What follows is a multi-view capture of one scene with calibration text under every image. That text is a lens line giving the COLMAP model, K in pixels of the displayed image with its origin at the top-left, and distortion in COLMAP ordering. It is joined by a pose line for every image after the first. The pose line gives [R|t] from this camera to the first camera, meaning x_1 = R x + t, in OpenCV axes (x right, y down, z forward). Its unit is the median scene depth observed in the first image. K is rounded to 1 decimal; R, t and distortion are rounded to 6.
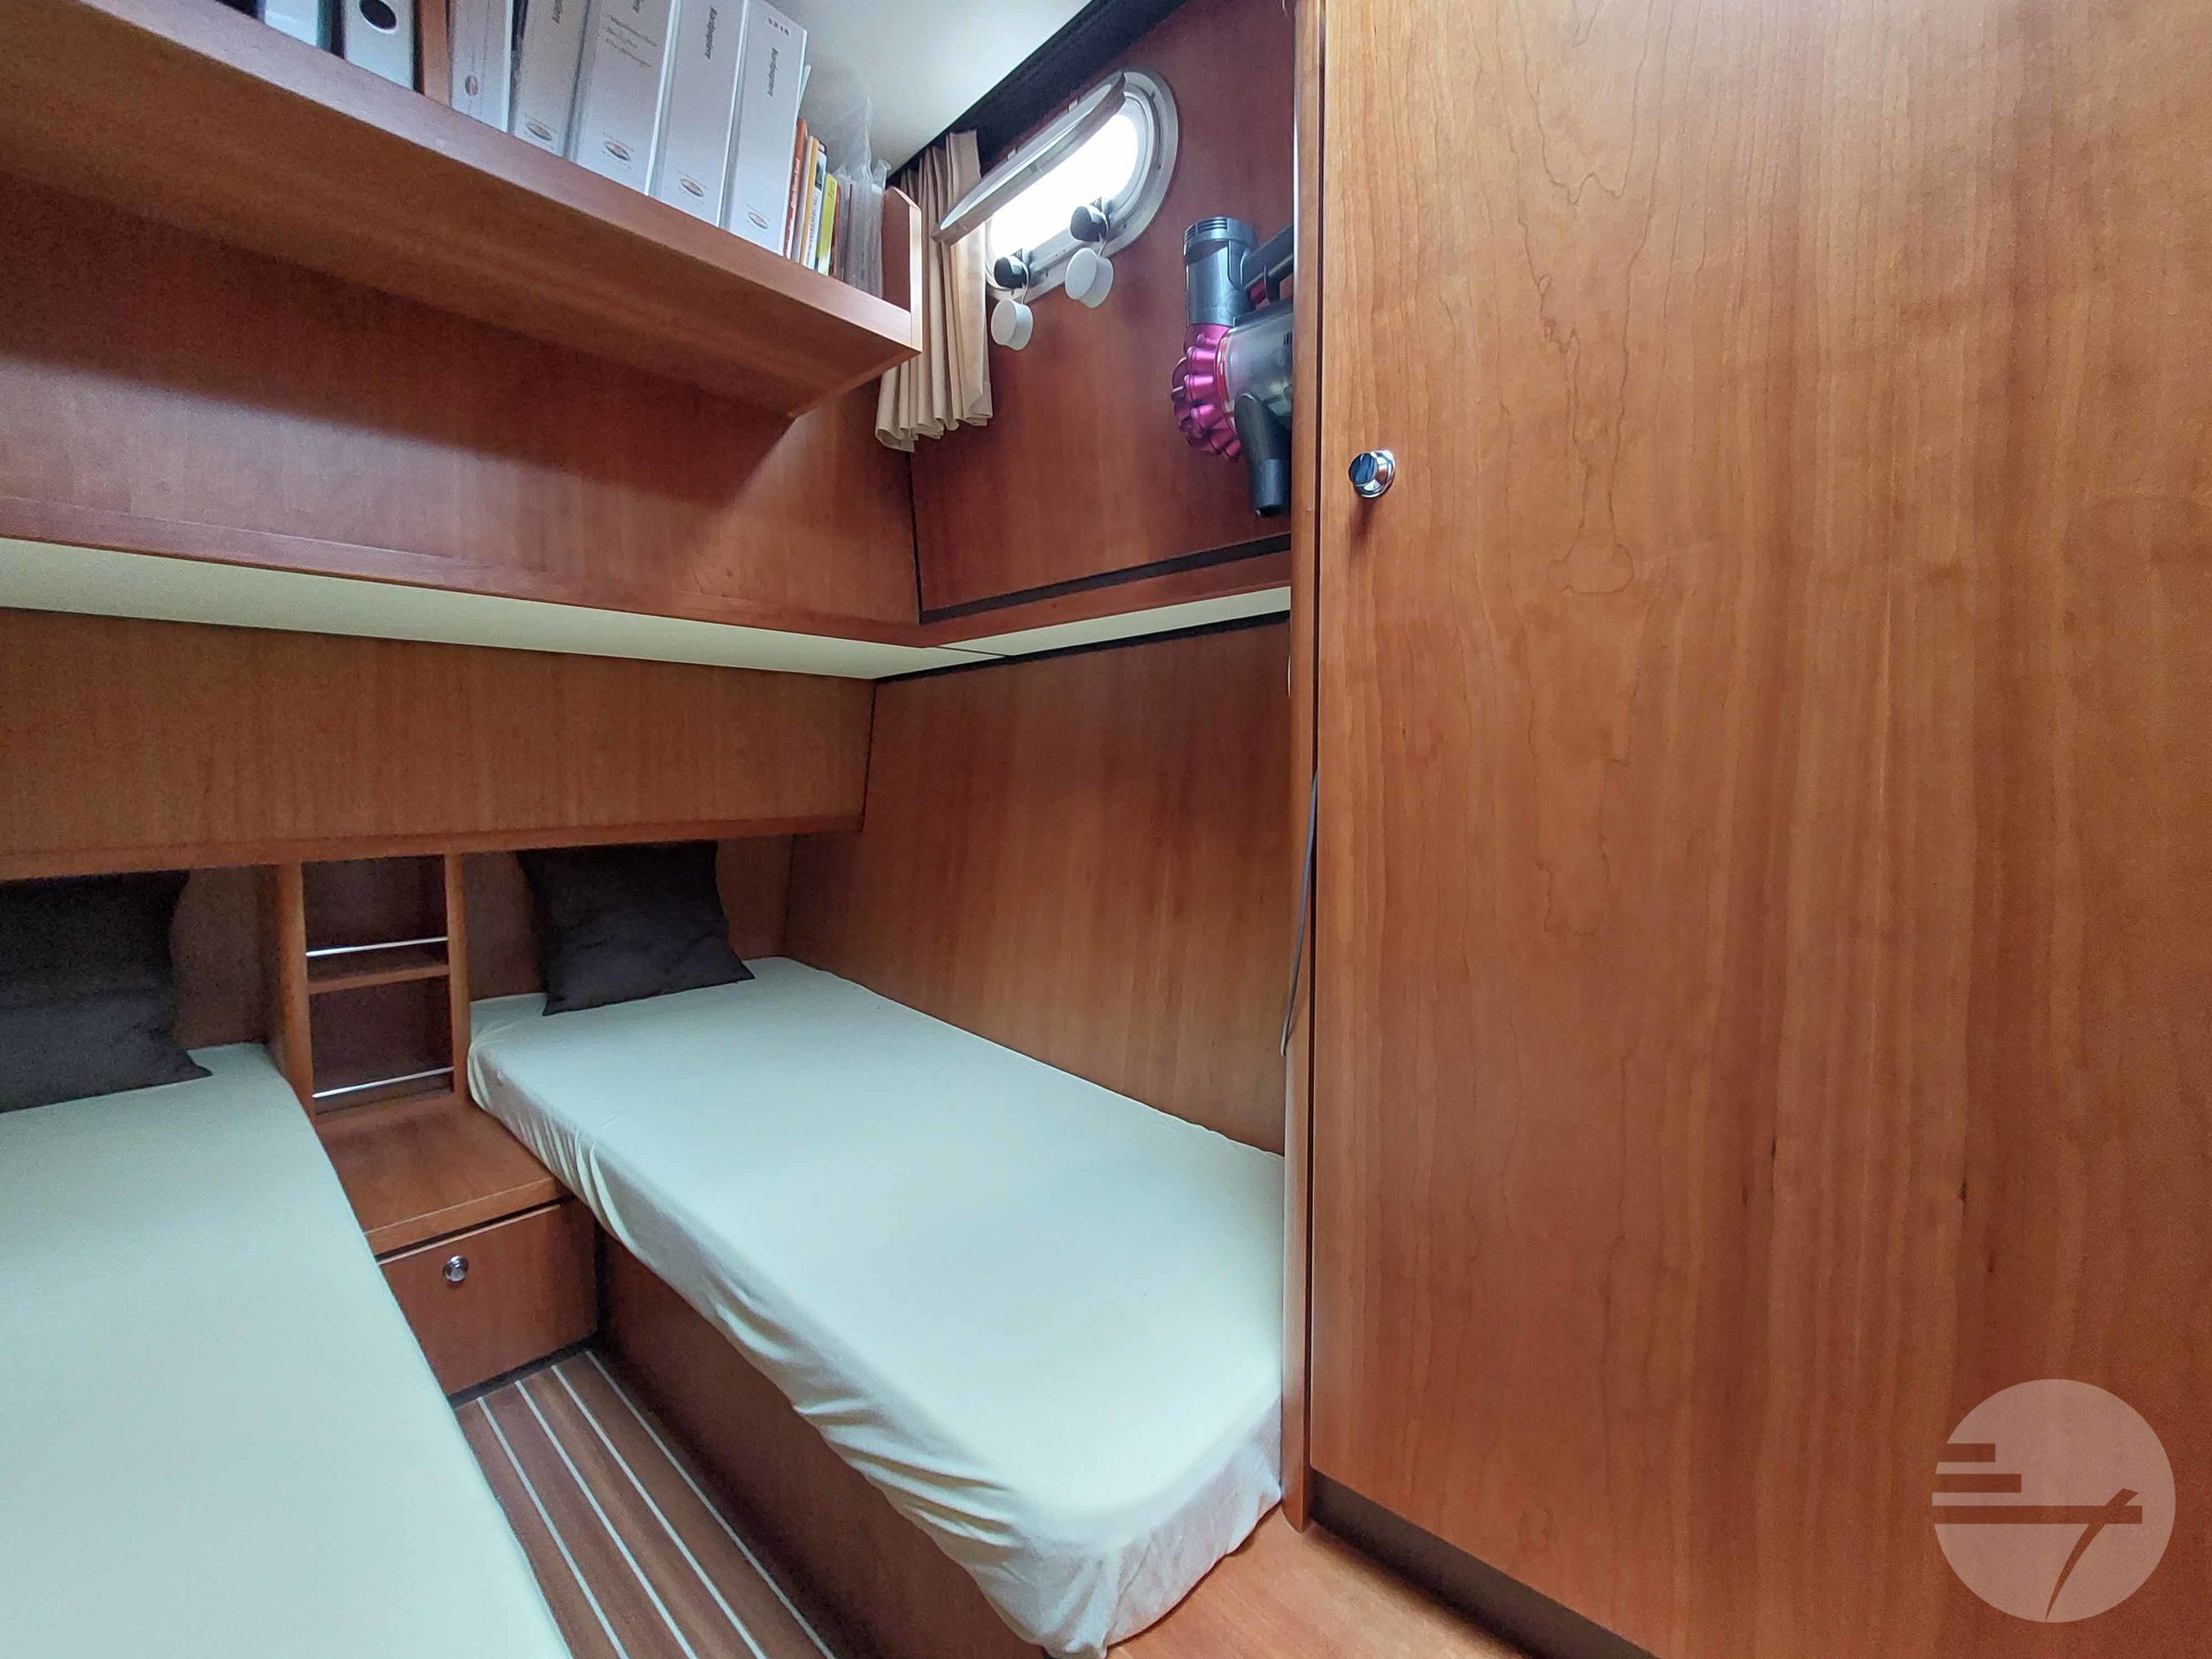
lens RADIAL K [[880.4, 0, 1110.2], [0, 880.4, 813.4], [0, 0, 1]] dist [0.011725, -0.013891]
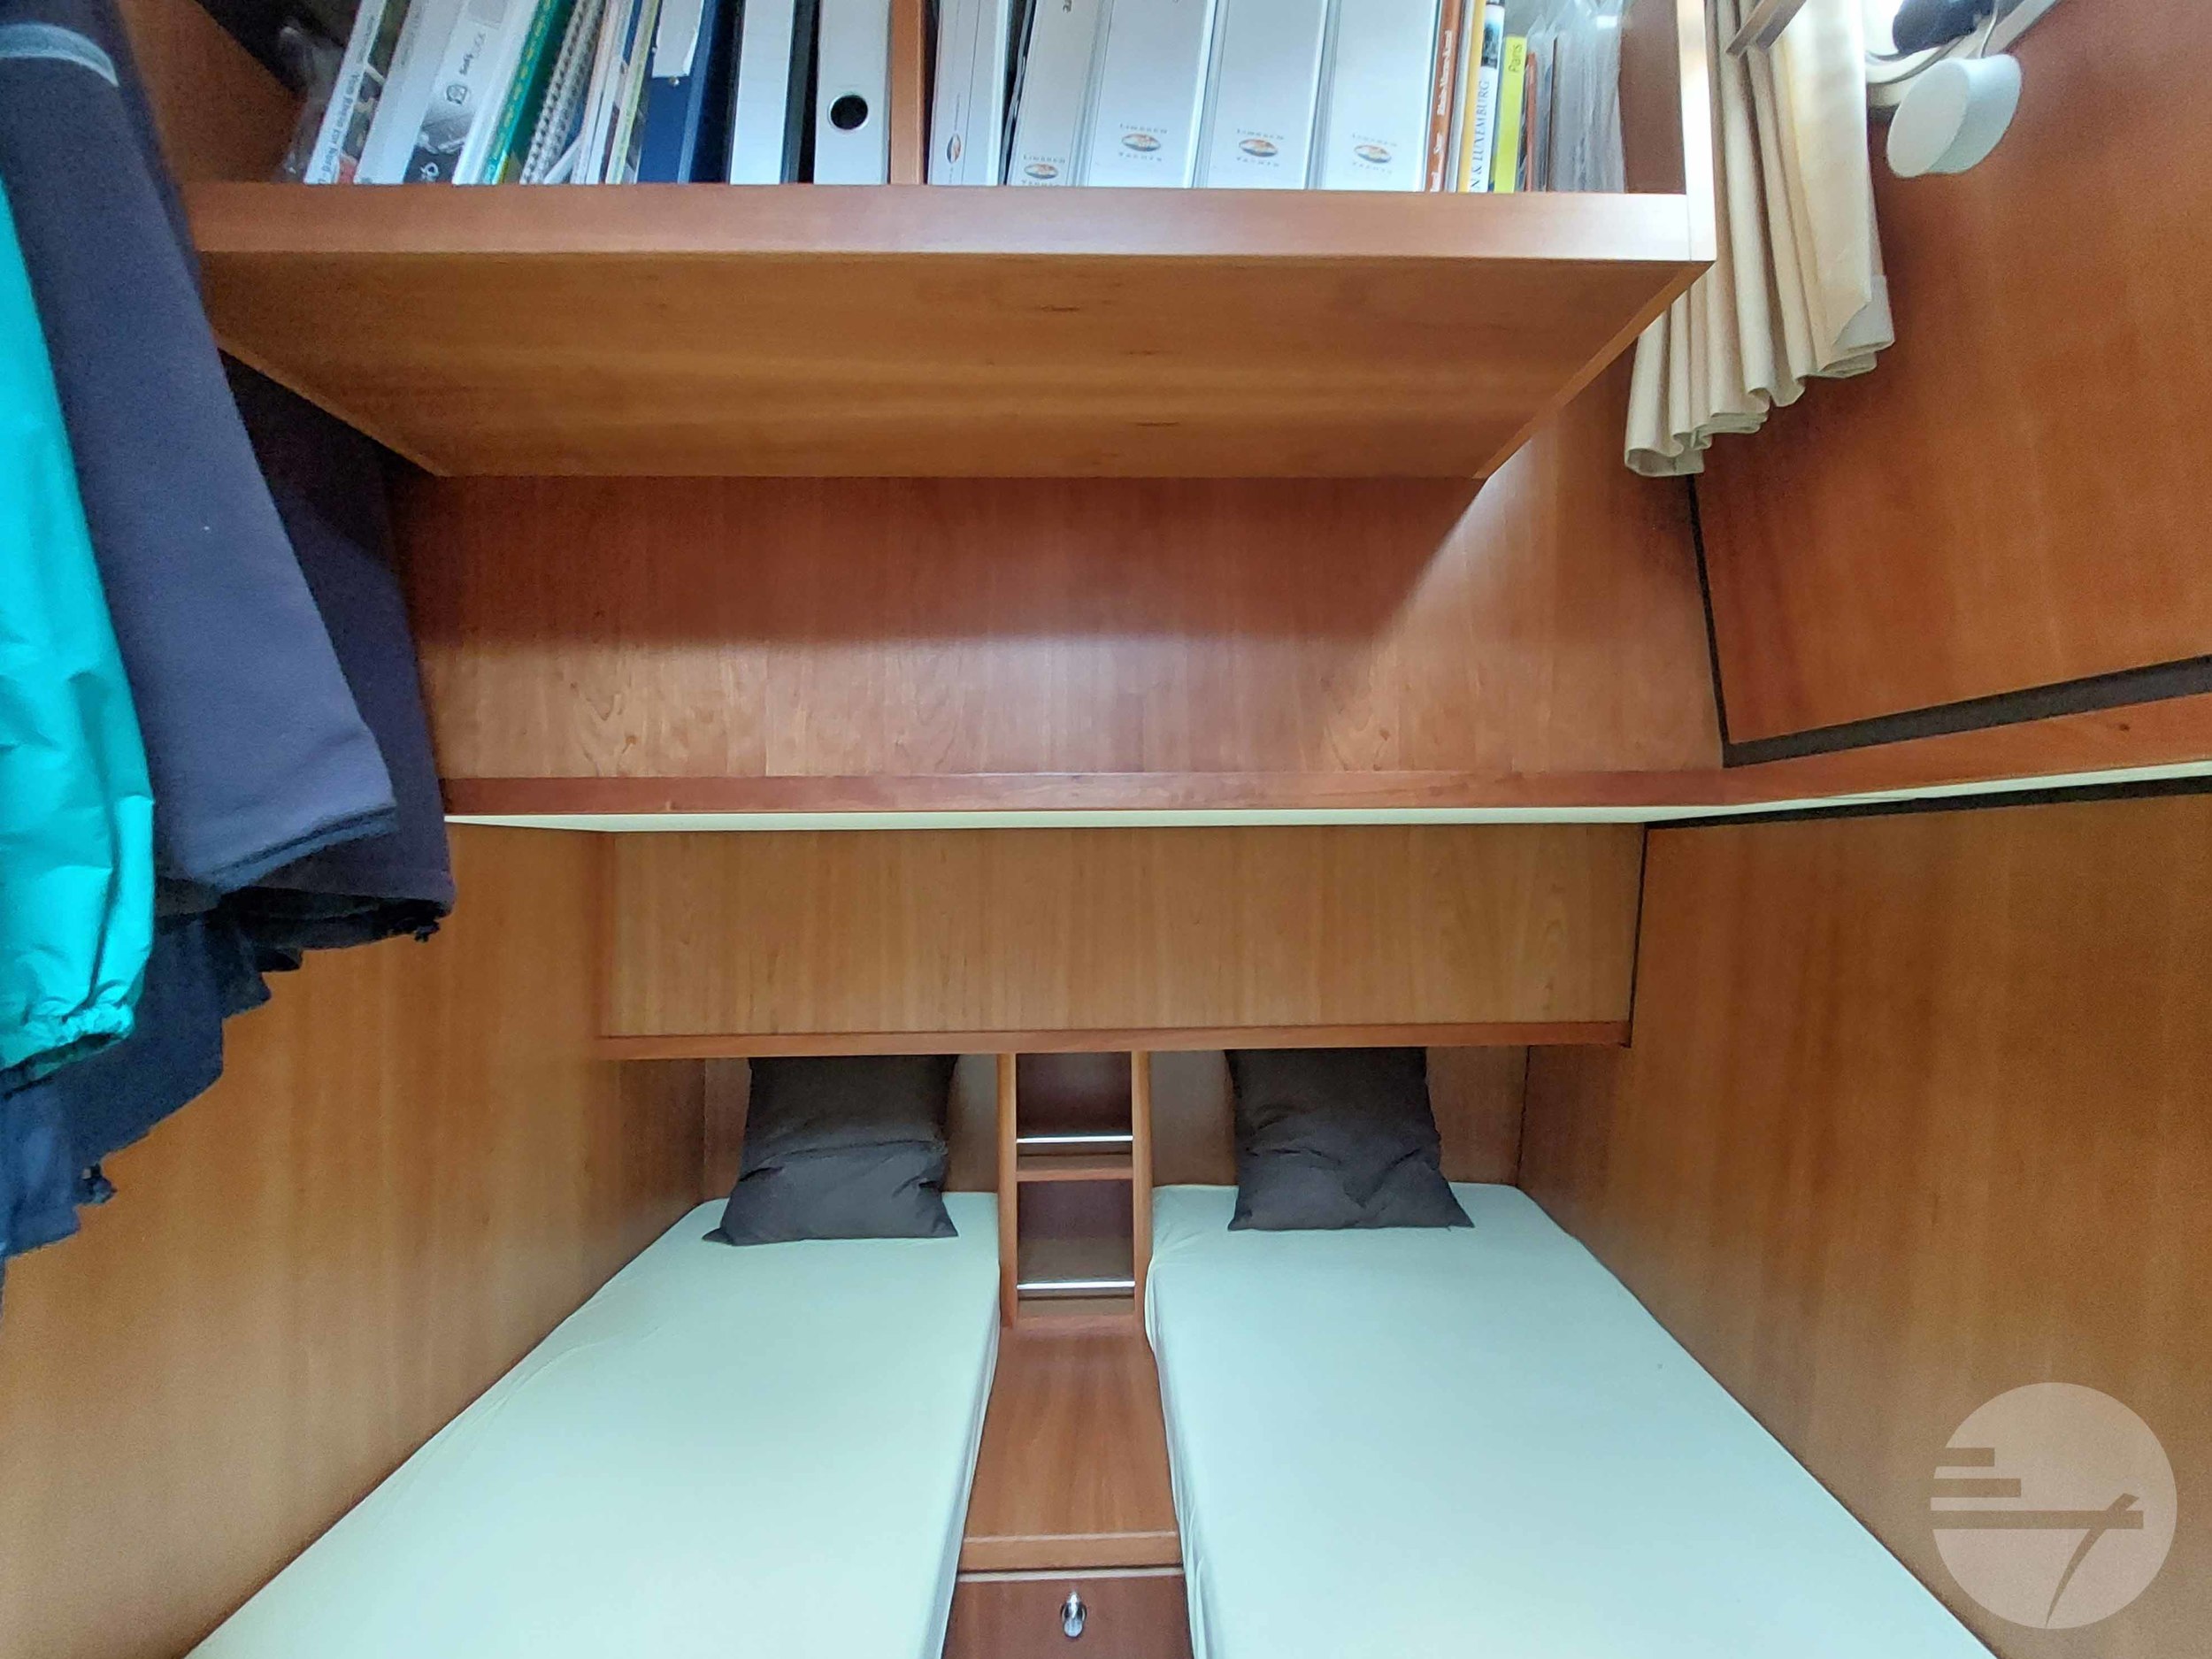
lens RADIAL K [[880.4, 0, 1110.2], [0, 880.4, 813.4], [0, 0, 1]] dist [0.011725, -0.013891]
pose [[0.684663, -0.046028, -0.727405, -0.089284], [-0.030343, 0.995339, -0.091542, -0.140274], [0.728228, 0.084747, 0.680075, 0.391129]]
